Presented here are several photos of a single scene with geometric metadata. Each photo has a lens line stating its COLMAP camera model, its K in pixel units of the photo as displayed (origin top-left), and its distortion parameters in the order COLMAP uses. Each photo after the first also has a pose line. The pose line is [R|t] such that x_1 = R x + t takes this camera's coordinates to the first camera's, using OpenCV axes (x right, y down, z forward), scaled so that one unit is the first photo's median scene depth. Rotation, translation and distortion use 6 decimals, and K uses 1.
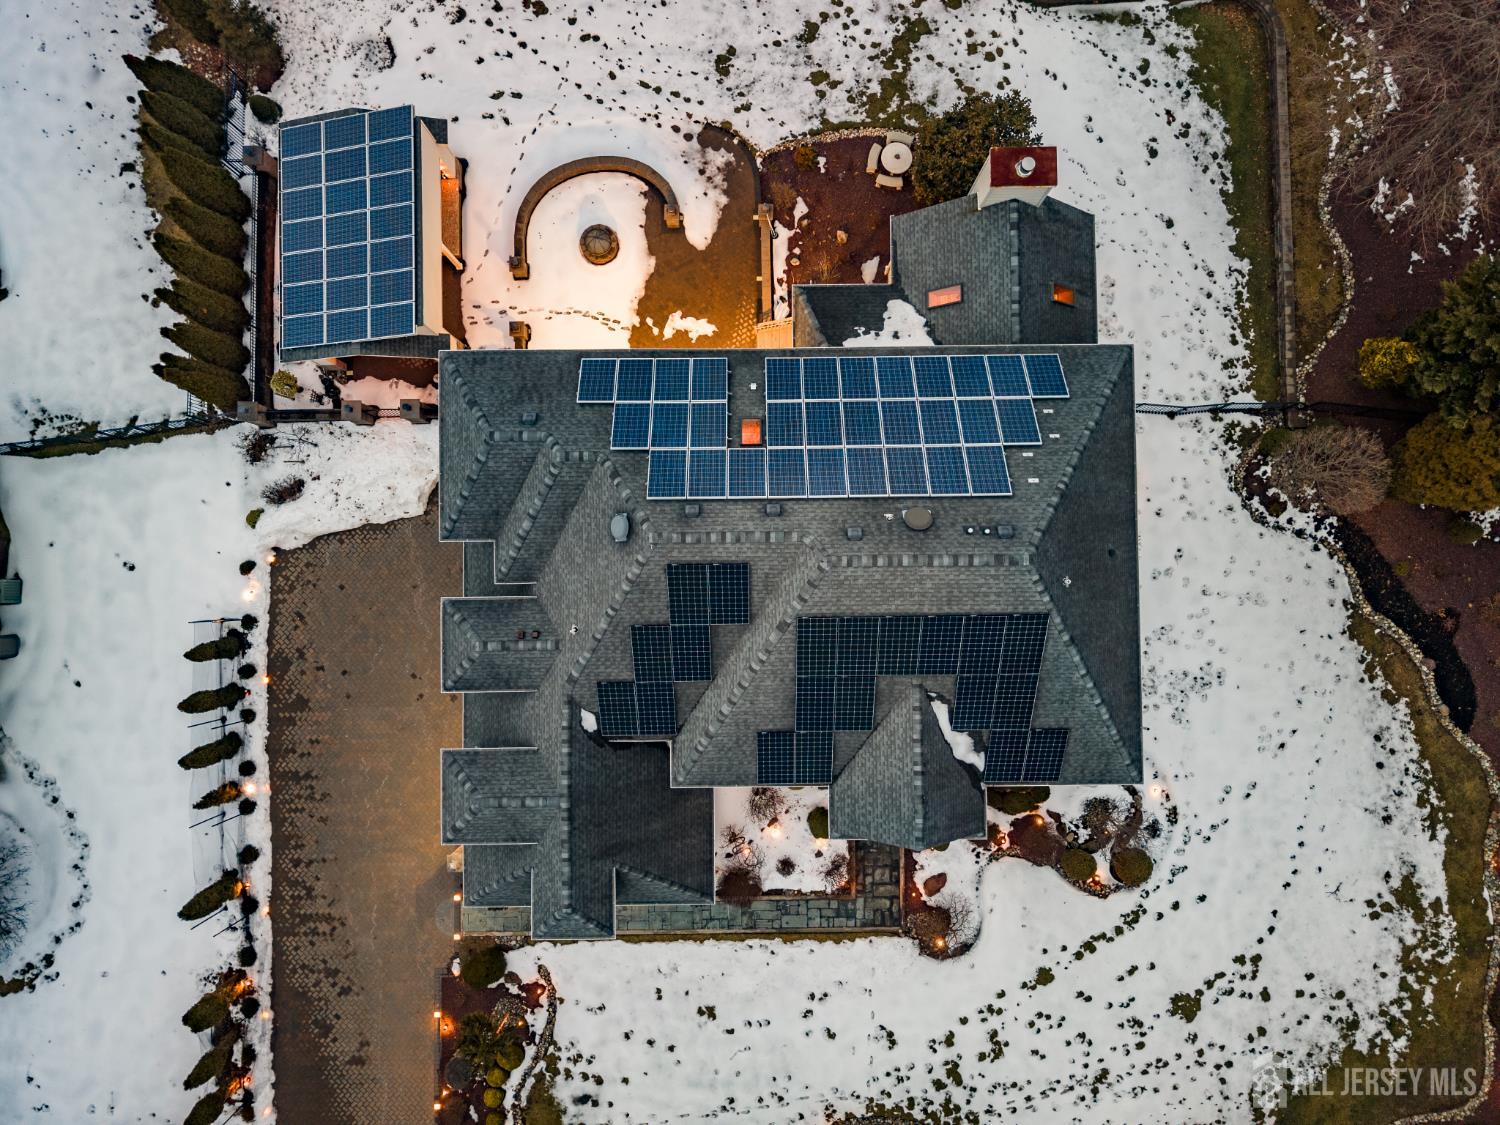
lens RADIAL K [[1010.5, 0, 750.0], [0, 1010.5, 562.5], [0, 0, 1]] dist [0.003263, -0.000891]
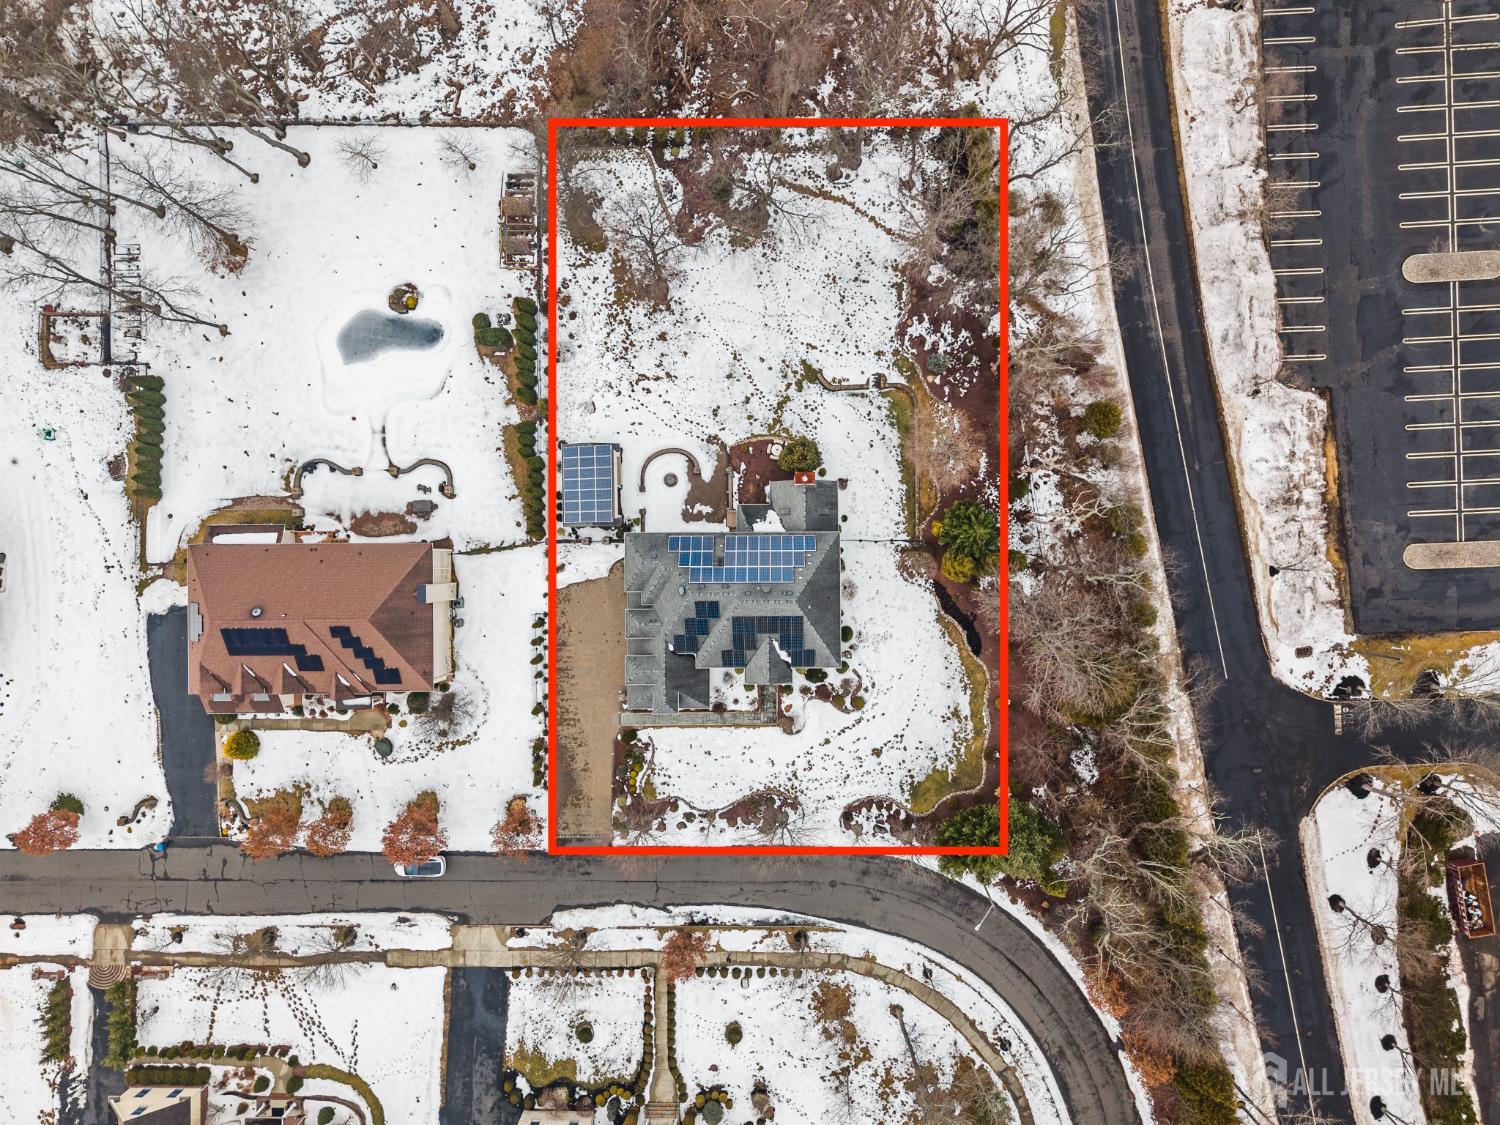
lens RADIAL K [[1043.5, 0, 750.0], [0, 1043.5, 562.5], [0, 0, 1]] dist [0.152777, -0.000489]
pose [[0.999750, 0.005546, -0.021667, 0.136050], [-0.004778, 0.999364, 0.035349, -0.193003], [0.021849, -0.035237, 0.999140, -1.916323]]
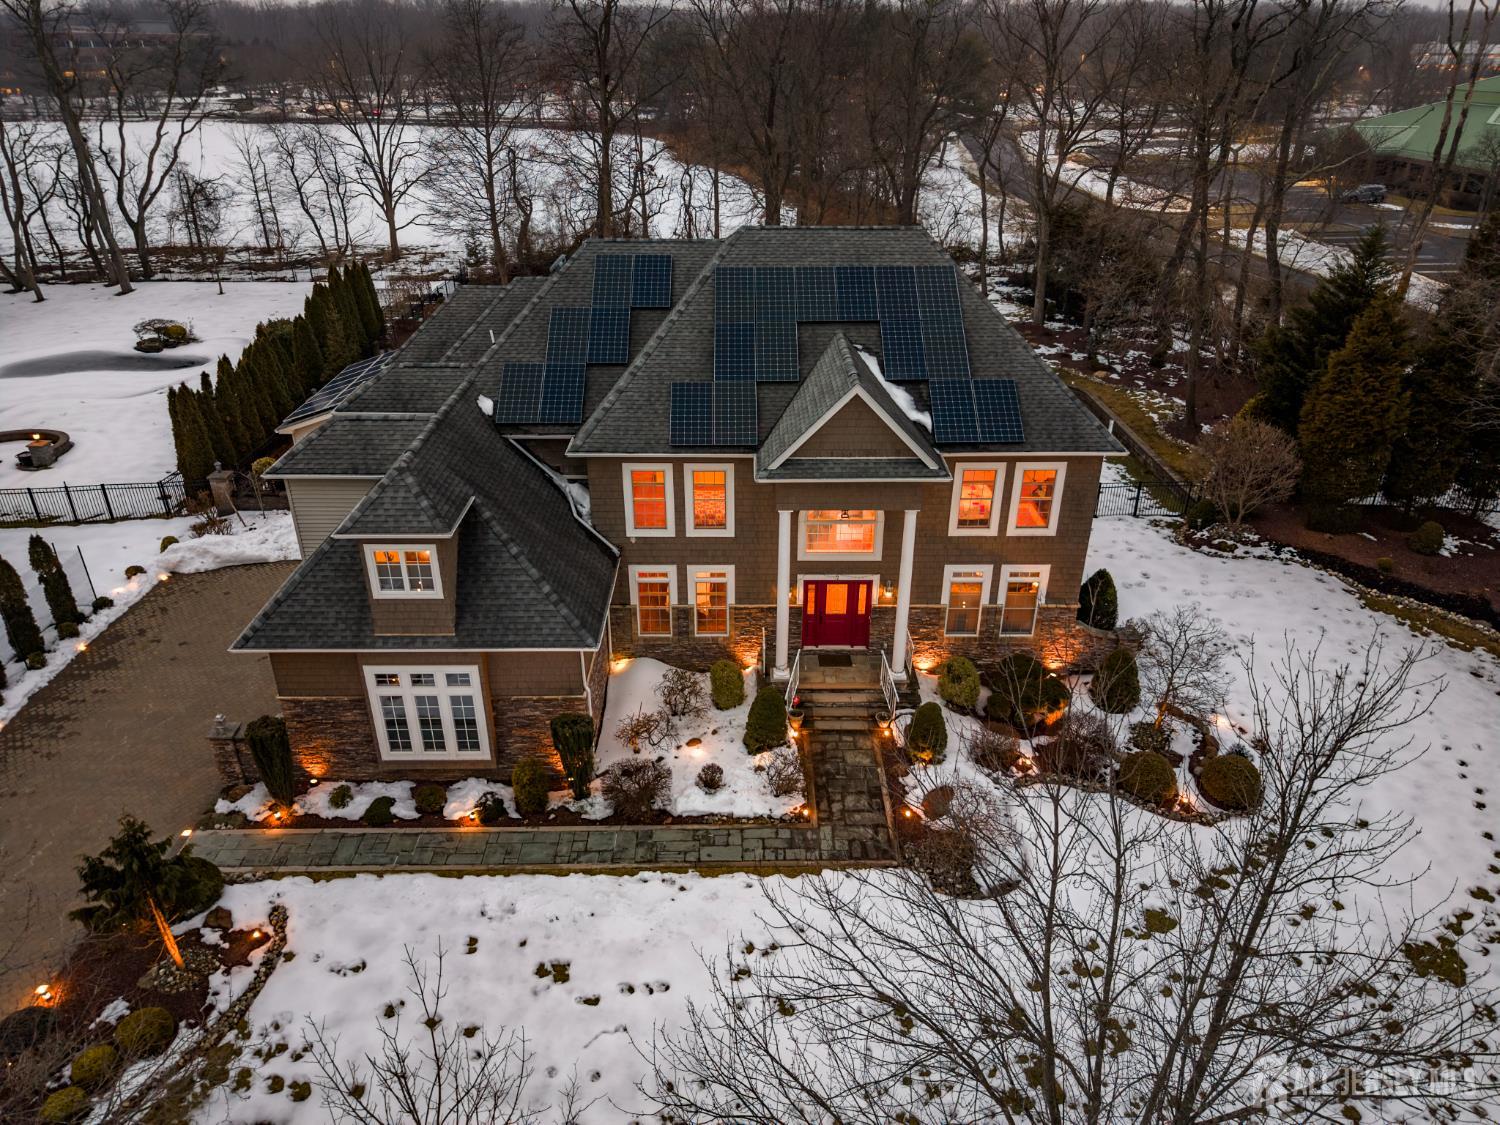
lens RADIAL K [[1010.5, 0, 750.0], [0, 1010.5, 562.5], [0, 0, 1]] dist [0.003263, -0.000891]
pose [[0.999983, 0.005275, 0.002292, 0.059380], [-0.000519, 0.479718, -0.877422, 0.811097], [-0.005728, 0.877407, 0.479713, 0.551691]]
